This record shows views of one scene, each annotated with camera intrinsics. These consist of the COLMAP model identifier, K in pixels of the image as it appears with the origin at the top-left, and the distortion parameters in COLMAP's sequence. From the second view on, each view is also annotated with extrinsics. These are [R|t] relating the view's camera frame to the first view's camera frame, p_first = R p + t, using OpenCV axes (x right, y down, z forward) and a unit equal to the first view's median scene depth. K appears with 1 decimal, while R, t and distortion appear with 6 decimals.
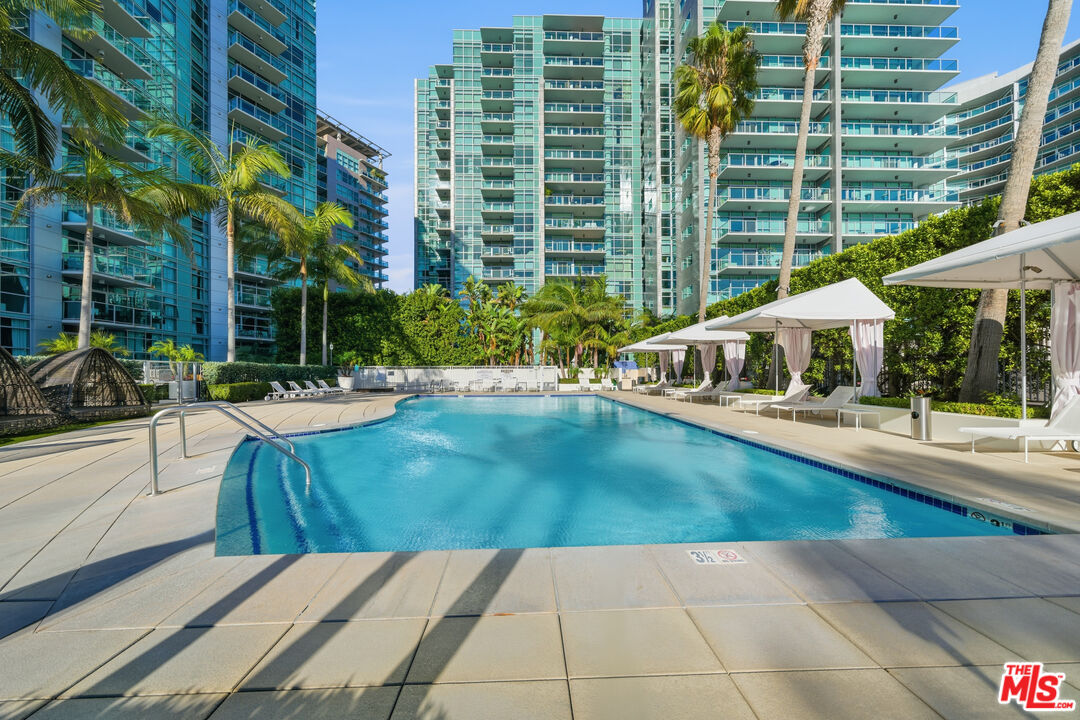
lens RADIAL K [[373.0, 0, 541.3], [0, 373.0, 368.1], [0, 0, 1]] dist [0.001201, 0.000182]
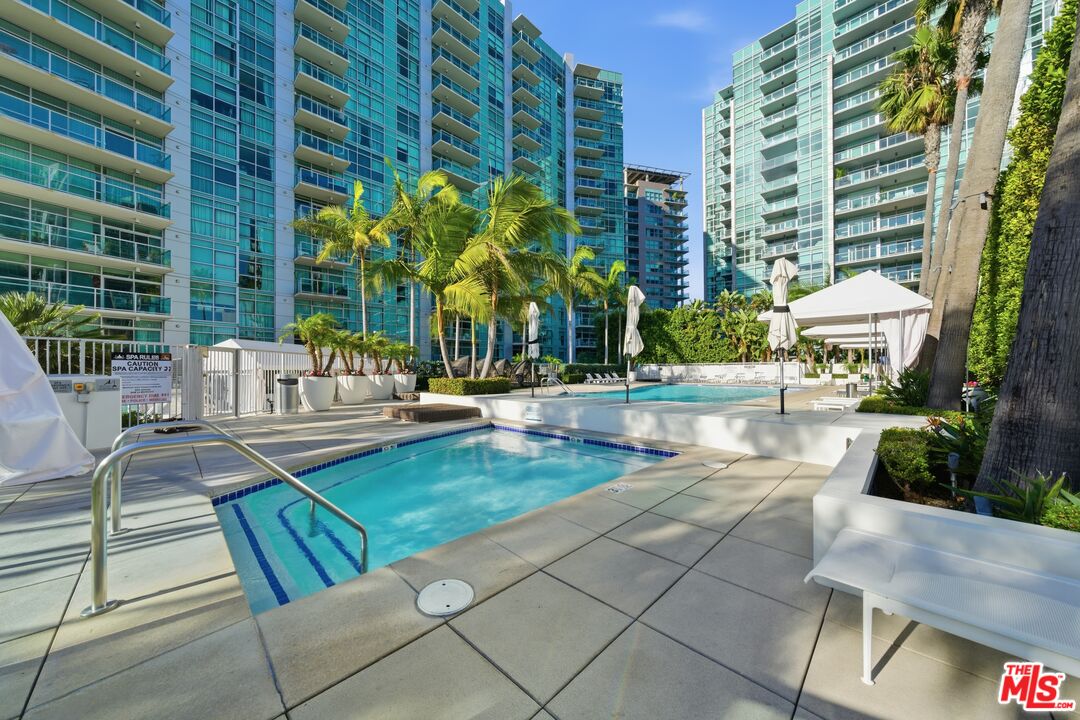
lens RADIAL K [[373.0, 0, 539.1], [0, 373.0, 366.4], [0, 0, 1]] dist [0.001201, 0.000182]
pose [[0.684217, -0.004921, -0.729262, 0.175132], [0.007094, 0.999975, -0.000092, -0.000379], [0.729244, -0.005111, 0.684235, -0.167515]]
